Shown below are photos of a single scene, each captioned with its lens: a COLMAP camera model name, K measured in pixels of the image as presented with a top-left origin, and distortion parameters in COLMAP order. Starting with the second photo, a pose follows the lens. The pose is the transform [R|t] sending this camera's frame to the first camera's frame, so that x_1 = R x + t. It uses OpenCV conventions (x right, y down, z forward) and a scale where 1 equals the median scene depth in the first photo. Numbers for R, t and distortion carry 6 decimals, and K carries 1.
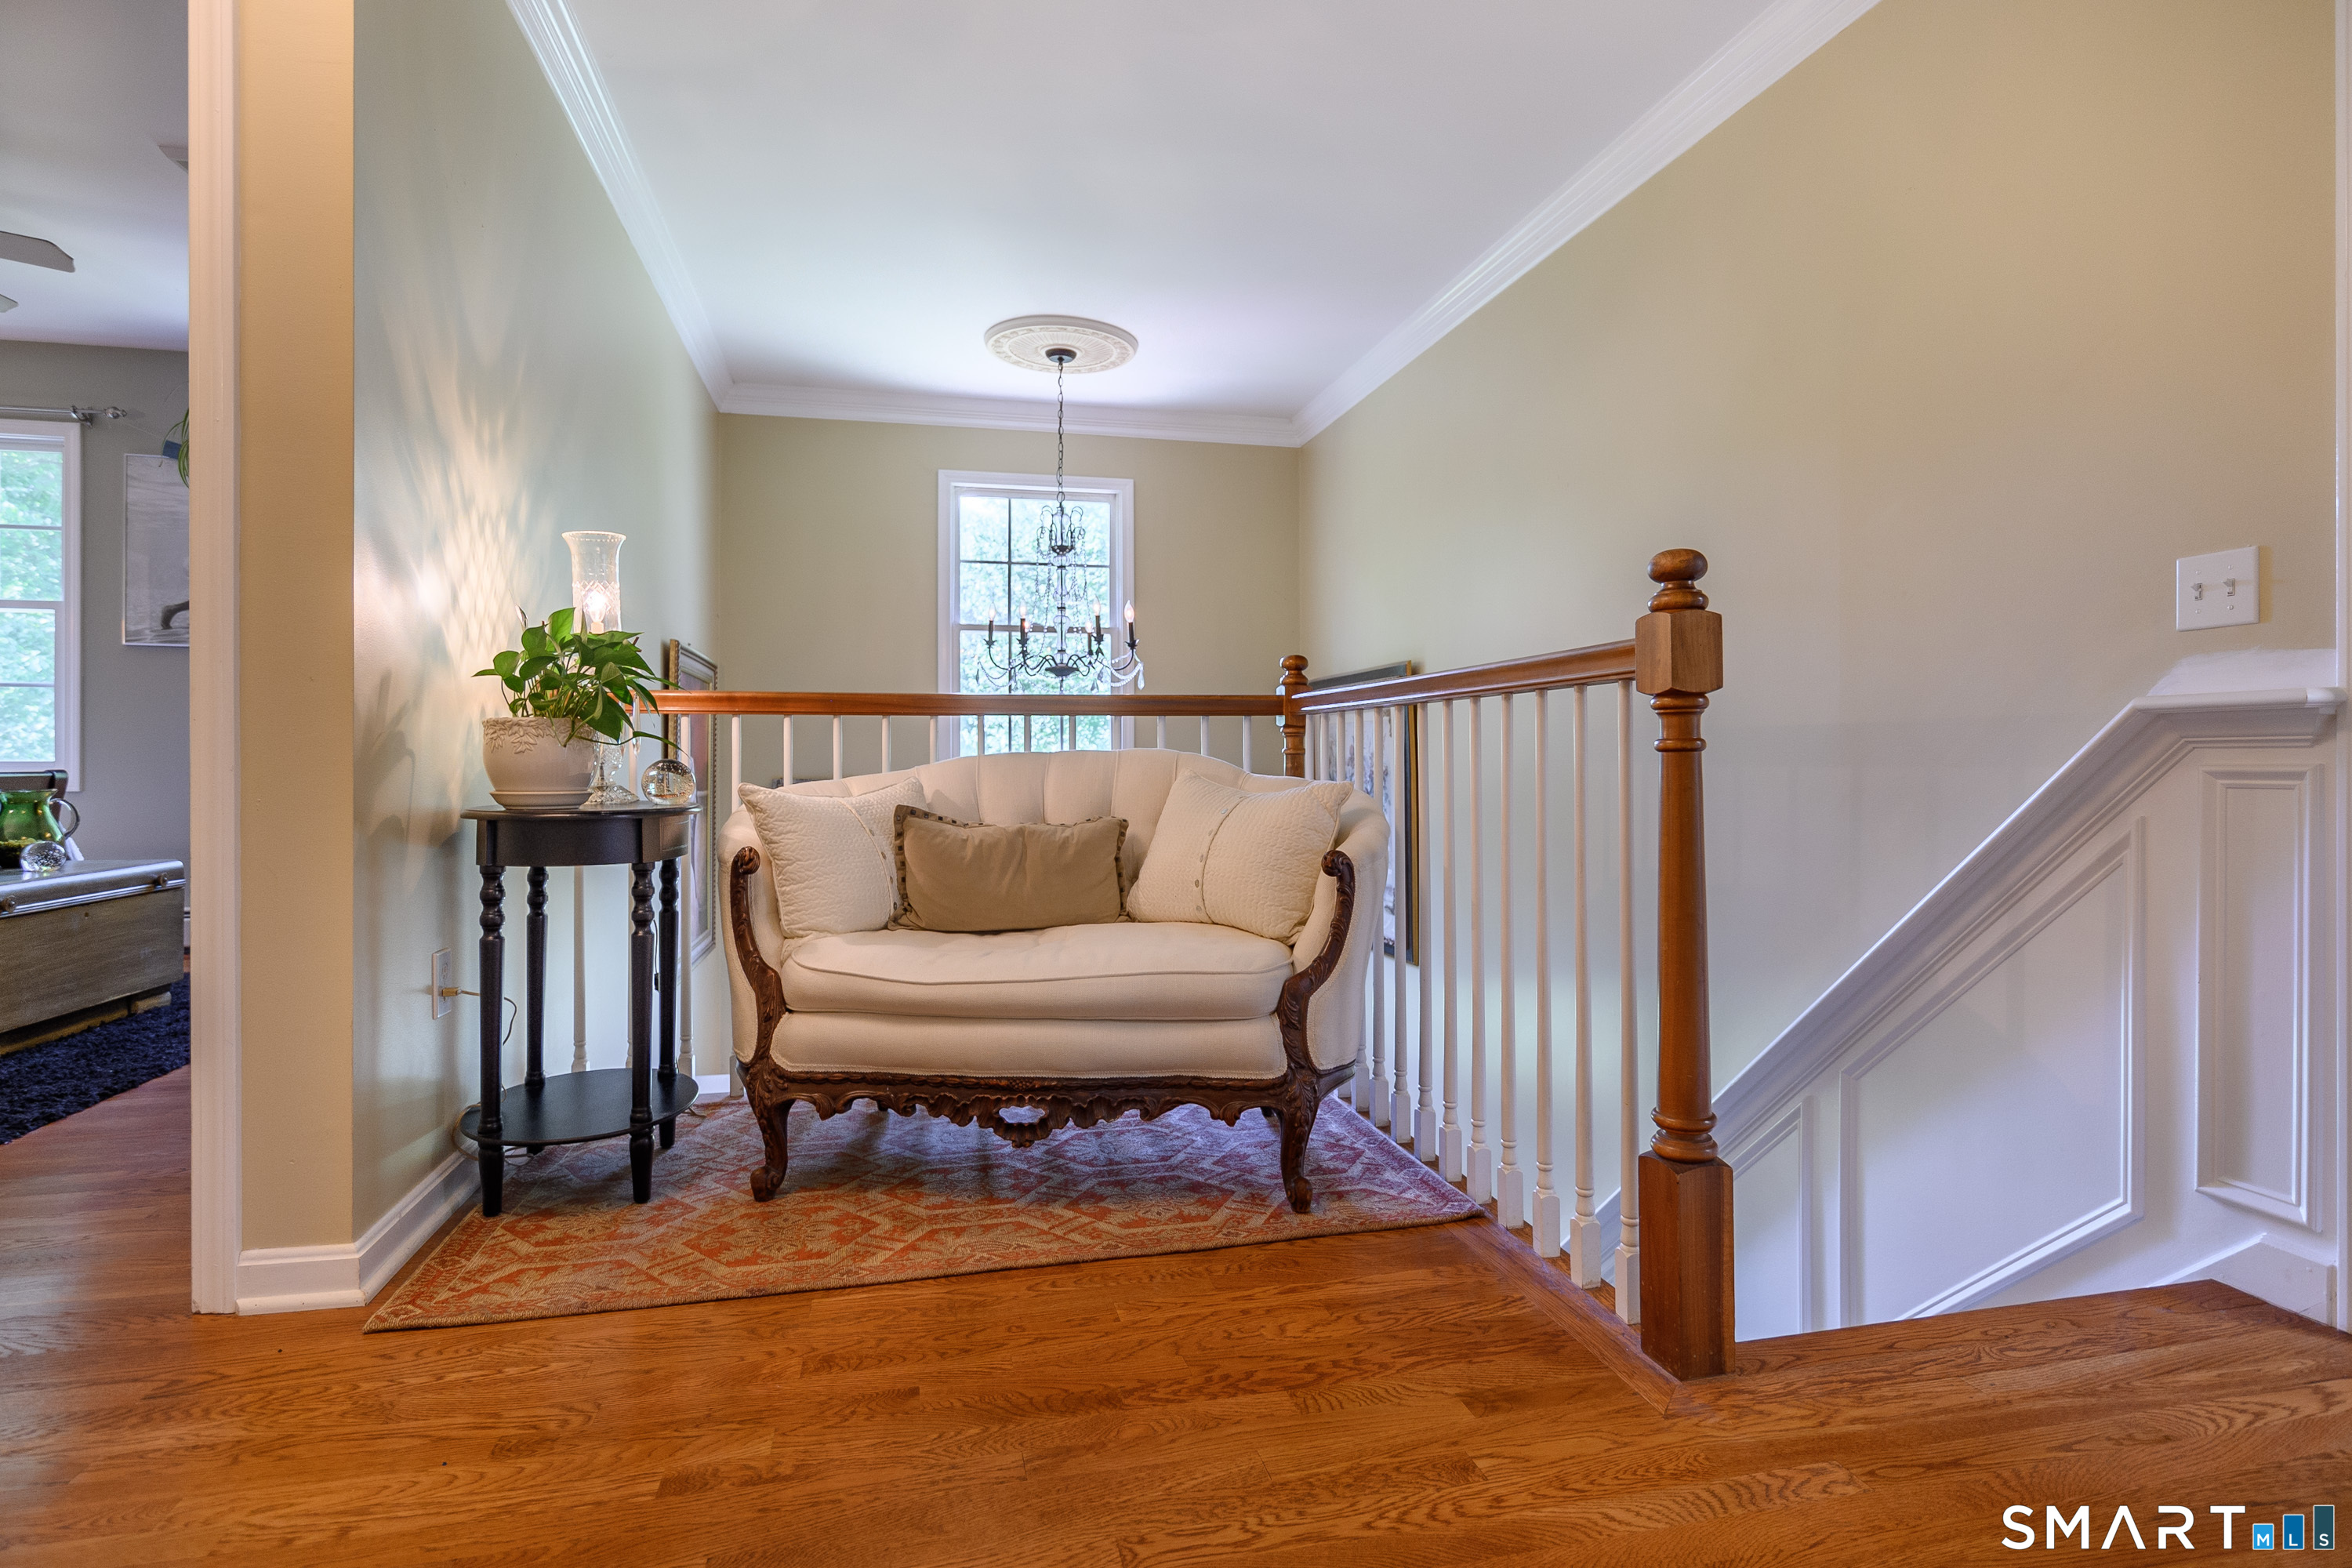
lens RADIAL K [[1191.9, 0, 1172.6], [0, 1191.9, 770.6], [0, 0, 1]] dist [-0.005547, 0.002019]
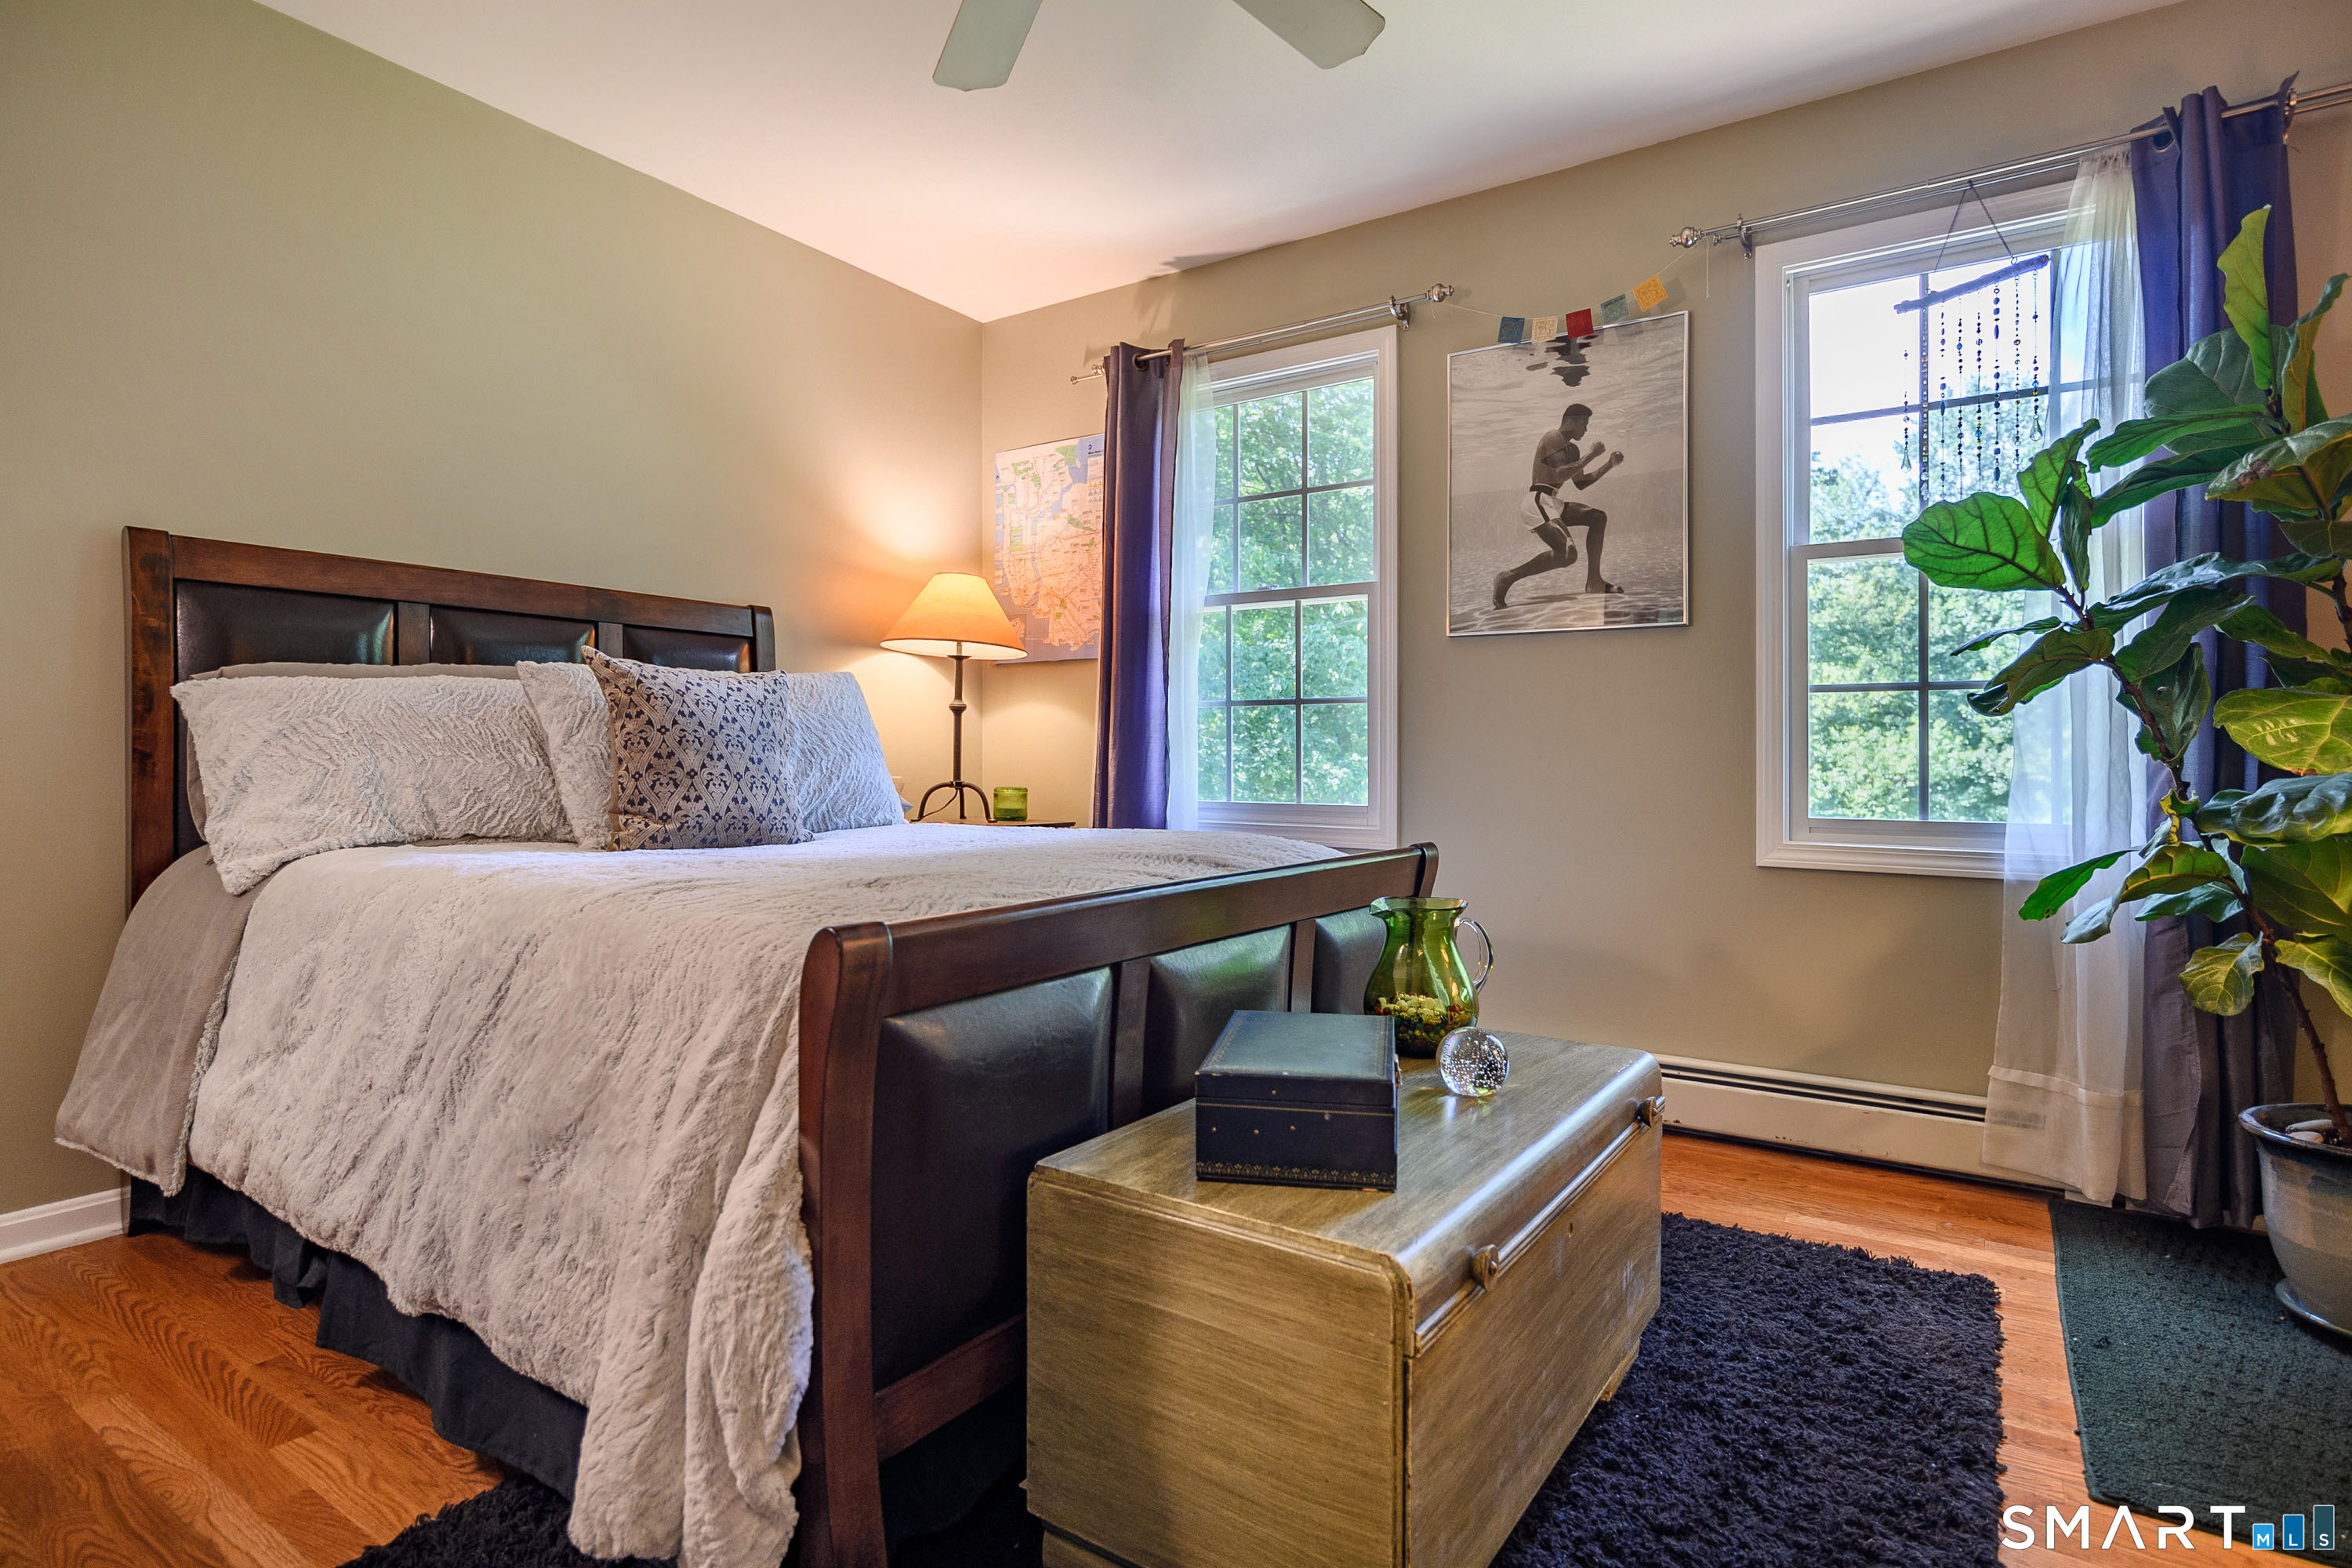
lens RADIAL K [[1191.9, 0, 1175.0], [0, 1191.9, 774.5], [0, 0, 1]] dist [-0.005547, 0.002019]
pose [[0.678582, 0.000407, -0.734525, -0.493685], [-0.005570, 0.999974, -0.004592, -0.024048], [0.734504, 0.007208, 0.678567, 0.430965]]
